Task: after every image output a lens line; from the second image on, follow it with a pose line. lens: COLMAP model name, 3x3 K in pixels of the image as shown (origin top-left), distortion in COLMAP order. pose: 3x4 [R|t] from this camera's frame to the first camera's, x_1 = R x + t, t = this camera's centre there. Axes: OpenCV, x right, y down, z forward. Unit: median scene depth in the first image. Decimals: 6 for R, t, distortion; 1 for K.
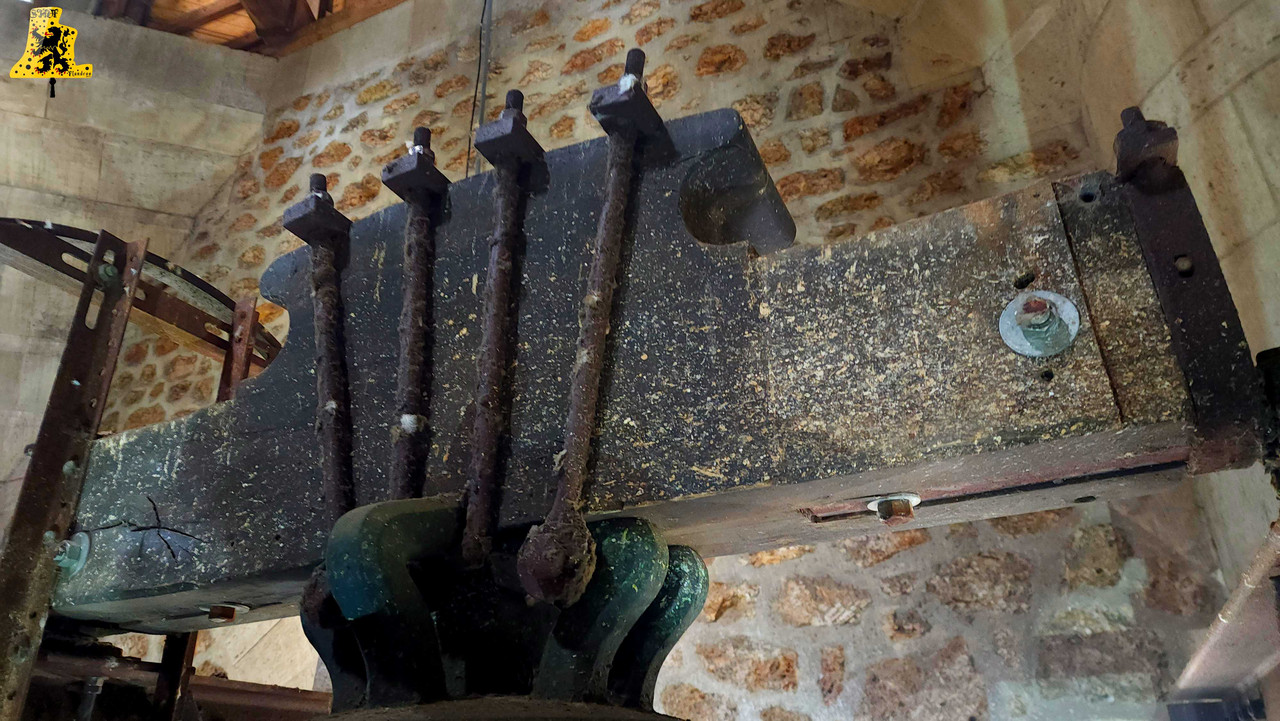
lens RADIAL K [[824.0, 0, 640.0], [0, 824.0, 360.5], [0, 0, 1]] dist [0.031640, -0.000158]
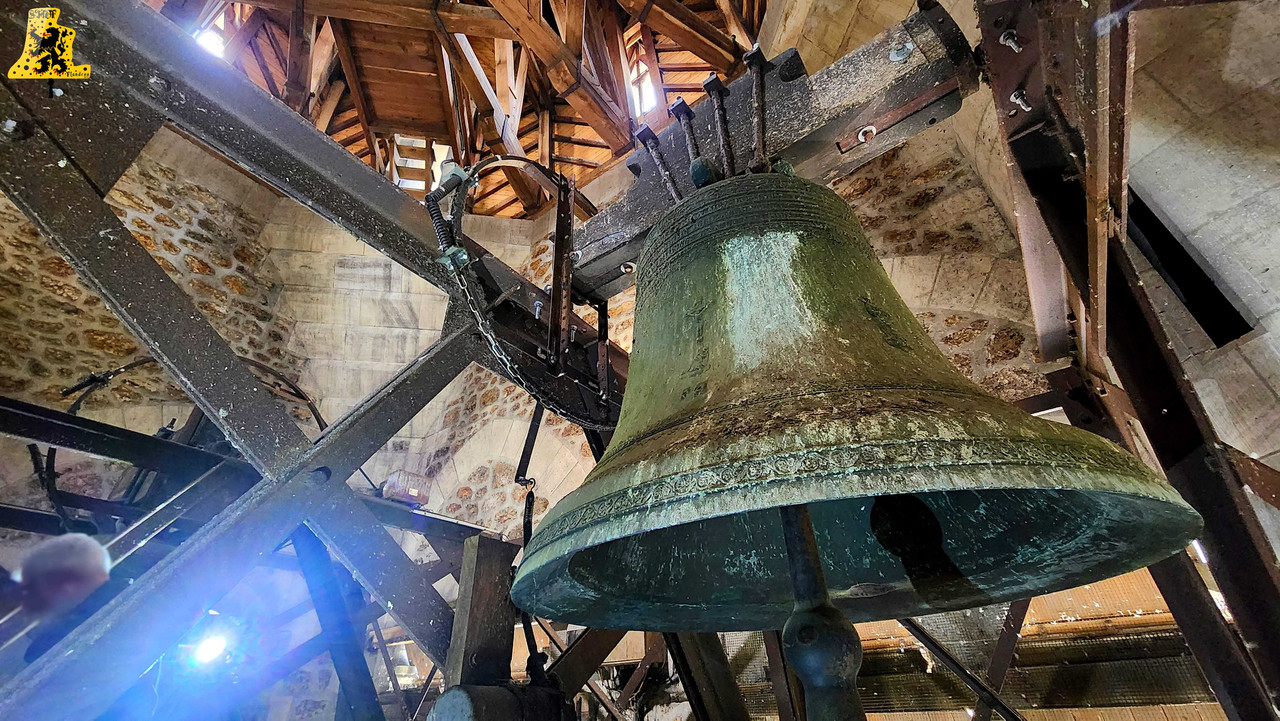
lens RADIAL K [[508.7, 0, 640.0], [0, 508.7, 360.5], [0, 0, 1]] dist [0.000284, -0.000065]
pose [[0.982071, -0.122528, -0.143258, -0.080540], [0.103287, 0.985474, -0.134809, 0.265824], [0.157695, 0.117595, 0.980461, -0.201272]]
